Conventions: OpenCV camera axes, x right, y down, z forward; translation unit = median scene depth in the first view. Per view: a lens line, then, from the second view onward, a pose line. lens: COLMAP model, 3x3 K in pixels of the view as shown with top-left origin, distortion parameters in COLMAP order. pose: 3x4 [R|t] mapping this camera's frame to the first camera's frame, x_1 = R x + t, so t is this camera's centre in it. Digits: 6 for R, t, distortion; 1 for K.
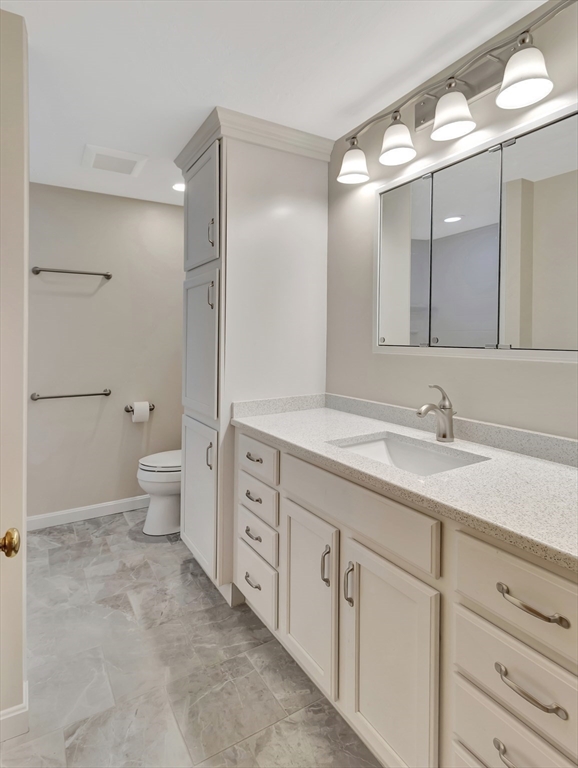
lens RADIAL K [[407.3, 0, 254.5], [0, 407.3, 367.0], [0, 0, 1]] dist [-0.000304, -0.000770]
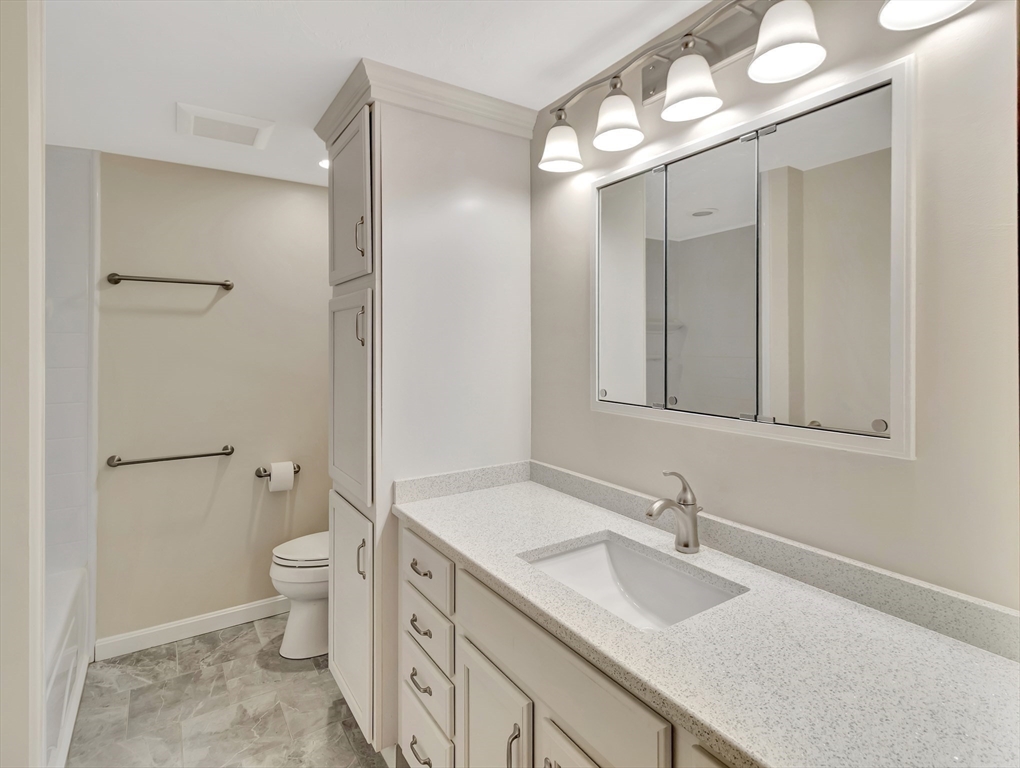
lens RADIAL K [[512.4, 0, 520.4], [0, 512.4, 361.4], [0, 0, 1]] dist [0.003826, 0.000675]
pose [[0.996113, -0.007285, 0.087784, 0.087205], [0.009037, 0.999768, -0.019576, -0.100904], [-0.087621, 0.020293, 0.995947, 0.116806]]
